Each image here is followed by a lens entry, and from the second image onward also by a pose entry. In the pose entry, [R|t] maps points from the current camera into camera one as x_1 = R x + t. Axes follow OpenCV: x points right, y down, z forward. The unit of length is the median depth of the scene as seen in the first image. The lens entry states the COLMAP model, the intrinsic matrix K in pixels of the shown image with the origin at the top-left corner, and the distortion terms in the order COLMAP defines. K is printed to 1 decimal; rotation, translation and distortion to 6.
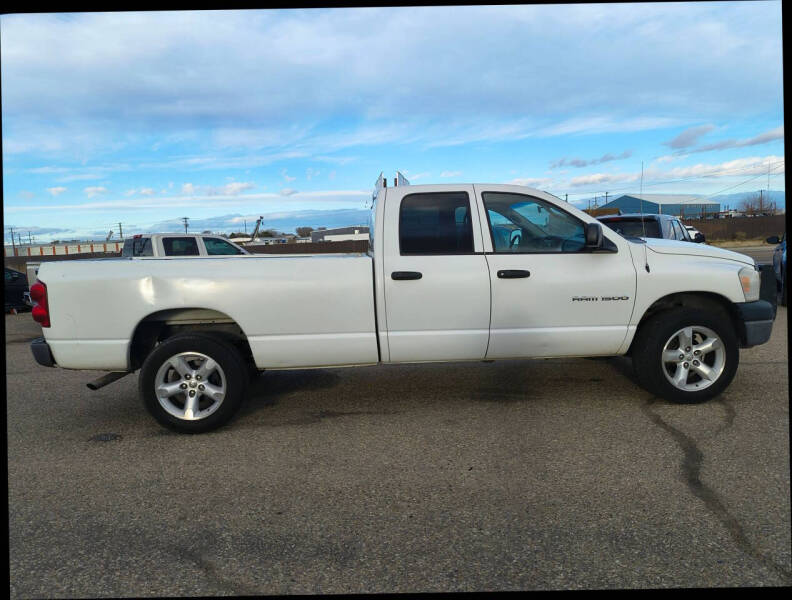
lens RADIAL K [[563.7, 0, 396.0], [0, 563.7, 300.0], [0, 0, 1]] dist [0.069861, -0.099531]
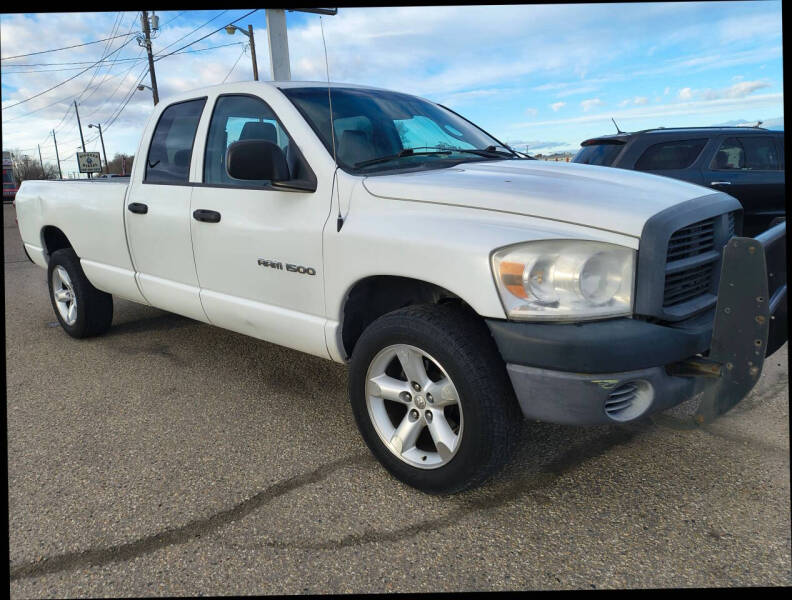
lens RADIAL K [[563.7, 0, 396.0], [0, 563.7, 300.0], [0, 0, 1]] dist [0.069861, -0.099531]
pose [[0.703091, 0.172454, -0.689872, 0.873088], [-0.068111, 0.982019, 0.176069, -0.083147], [0.707831, -0.076805, 0.702194, 0.655628]]
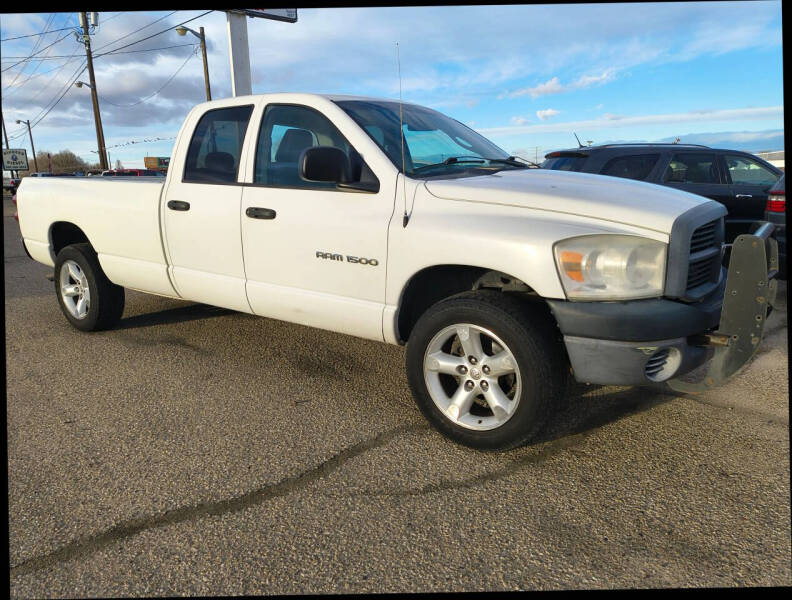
lens RADIAL K [[563.3, 0, 390.1], [0, 563.3, 296.1], [0, 0, 1]] dist [0.073018, -0.099972]
pose [[0.767261, 0.163326, -0.620190, 0.837520], [-0.086998, 0.984596, 0.151664, -0.066623], [0.635407, -0.062411, 0.769651, 0.503743]]
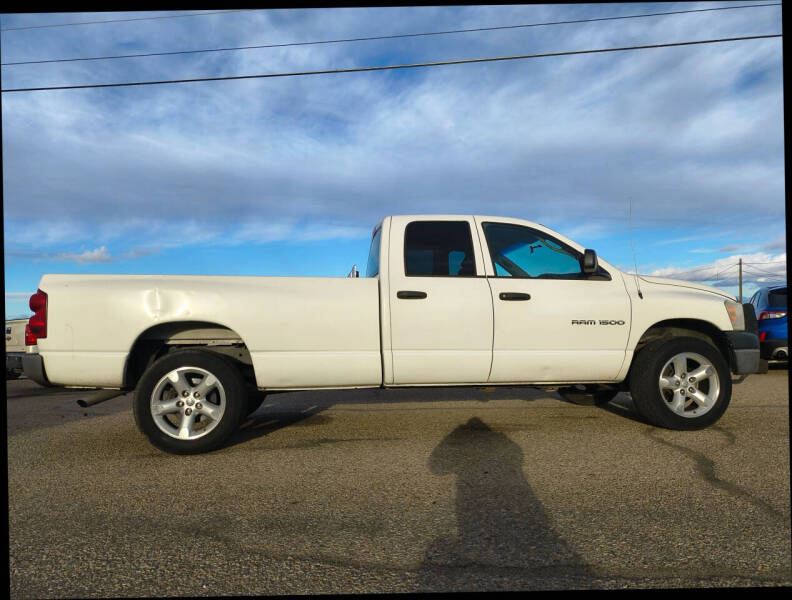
lens RADIAL K [[563.7, 0, 396.0], [0, 563.7, 300.0], [0, 0, 1]] dist [0.069861, -0.099531]
pose [[0.998201, 0.020261, 0.056422, -0.065690], [-0.010333, 0.985221, -0.170975, 0.137537], [-0.059052, 0.170085, 0.983658, 0.000210]]
